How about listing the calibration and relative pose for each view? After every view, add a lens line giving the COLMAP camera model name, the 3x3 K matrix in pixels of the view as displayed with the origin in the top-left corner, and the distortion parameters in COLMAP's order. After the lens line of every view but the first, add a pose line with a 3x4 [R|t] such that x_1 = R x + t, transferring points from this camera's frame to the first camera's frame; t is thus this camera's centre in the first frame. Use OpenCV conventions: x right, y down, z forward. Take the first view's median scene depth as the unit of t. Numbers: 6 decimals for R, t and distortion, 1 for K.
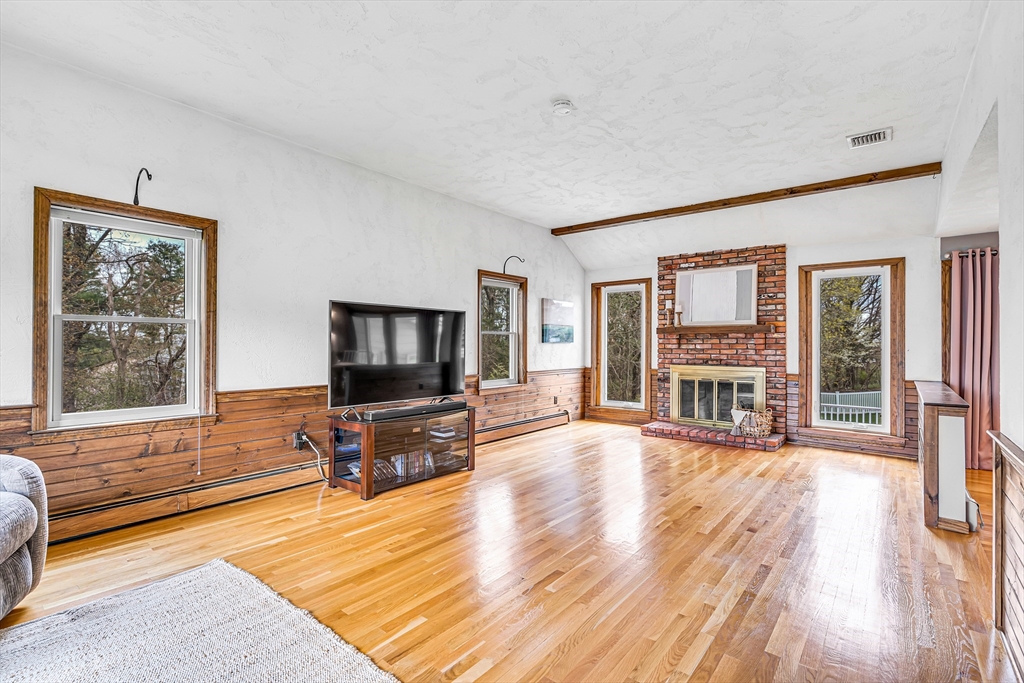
lens RADIAL K [[473.8, 0, 500.6], [0, 473.8, 343.4], [0, 0, 1]] dist [-0.046213, 0.000045]
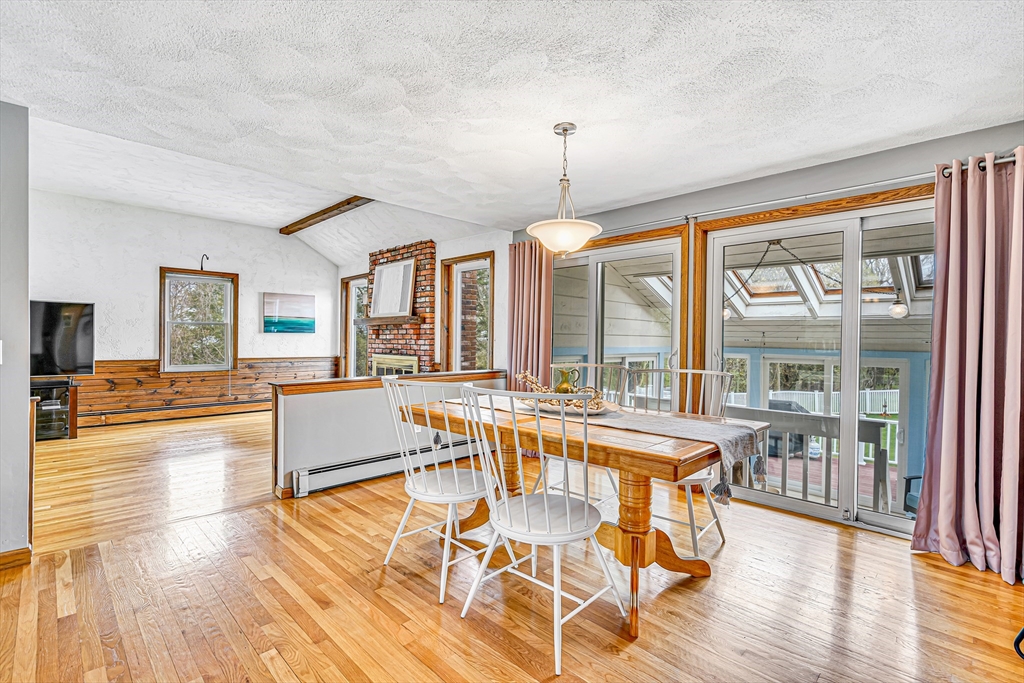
lens RADIAL K [[467.0, 0, 507.1], [0, 467.0, 343.7], [0, 0, 1]] dist [0.000364, 0.000311]
pose [[0.995600, 0.008474, -0.093324, 0.821106], [-0.007404, 0.999903, 0.011803, 0.008195], [0.093415, -0.011060, 0.995566, -0.033011]]
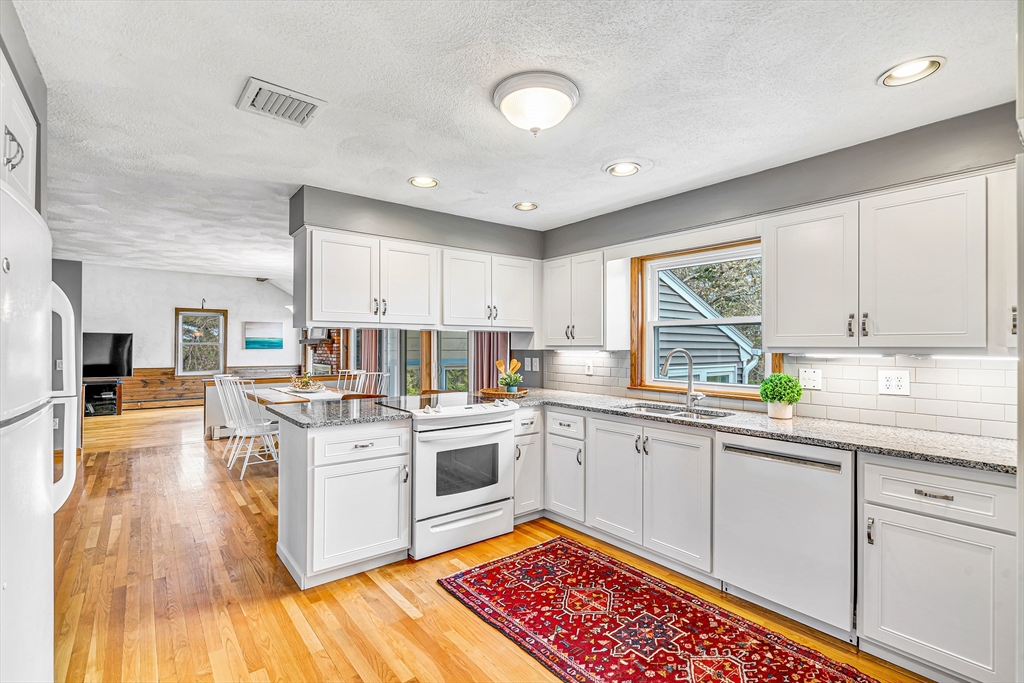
lens RADIAL K [[466.7, 0, 512.0], [0, 466.7, 341.5], [0, 0, 1]] dist [0.000474, 0.000051]
pose [[0.980920, -0.001036, -0.194411, 1.410368], [0.000108, 0.999989, -0.004786, -0.021114], [0.194413, 0.004674, 0.980909, -0.425924]]
